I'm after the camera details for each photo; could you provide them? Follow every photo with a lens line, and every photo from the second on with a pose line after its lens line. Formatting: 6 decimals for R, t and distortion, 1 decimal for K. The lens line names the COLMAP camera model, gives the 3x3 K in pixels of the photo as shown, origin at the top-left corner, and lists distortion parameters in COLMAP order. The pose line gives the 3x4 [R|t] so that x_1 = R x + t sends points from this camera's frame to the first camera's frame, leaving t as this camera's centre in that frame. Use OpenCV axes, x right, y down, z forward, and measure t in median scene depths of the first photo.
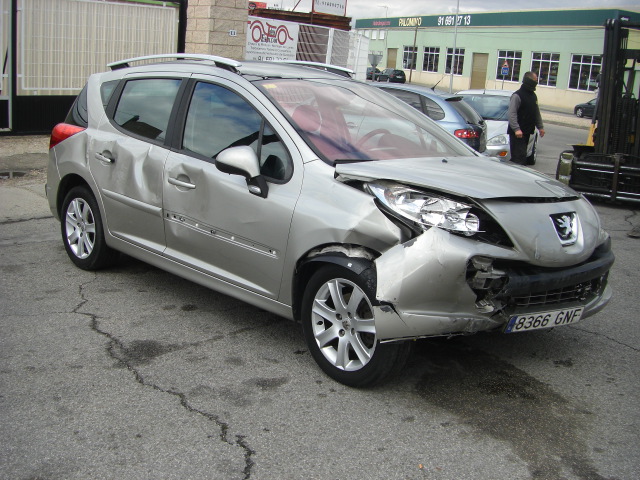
lens RADIAL K [[715.5, 0, 313.2], [0, 715.5, 236.4], [0, 0, 1]] dist [-0.131788, 0.000000]
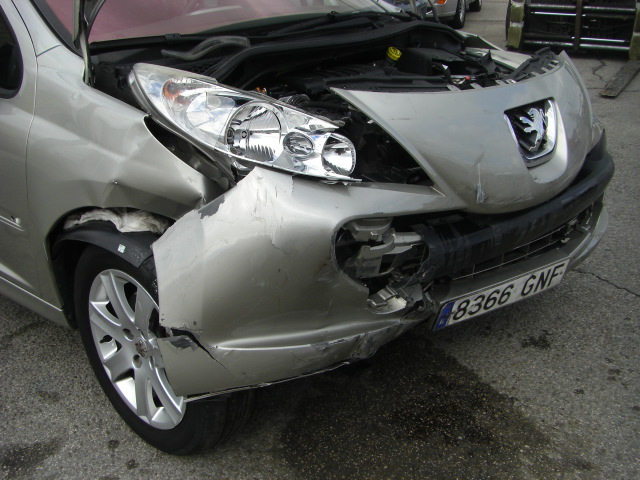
lens RADIAL K [[715.5, 0, 298.2], [0, 715.5, 244.2], [0, 0, 1]] dist [-0.131788, 0.000000]
pose [[0.994383, -0.101773, 0.029071, 0.152363], [0.094175, 0.976096, 0.195878, -0.048085], [-0.048311, -0.192040, 0.980197, 0.457803]]
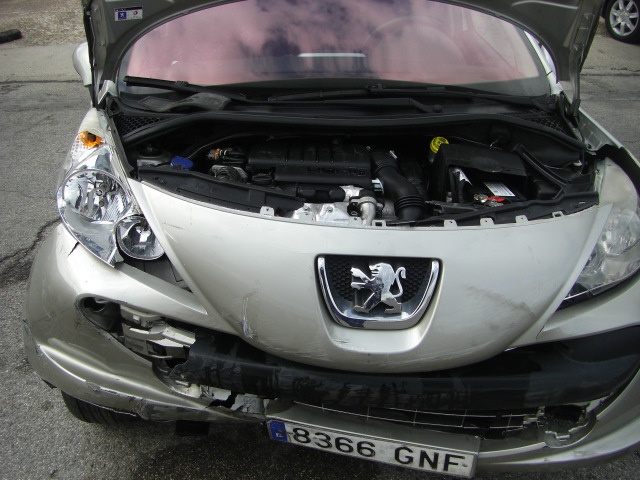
lens RADIAL K [[715.5, 0, 310.6], [0, 715.5, 254.4], [0, 0, 1]] dist [-0.131788, 0.000000]
pose [[0.743475, 0.272882, -0.610557, 0.570761], [-0.117492, 0.952062, 0.282444, -0.149019], [0.658362, -0.138254, 0.739896, 0.622913]]
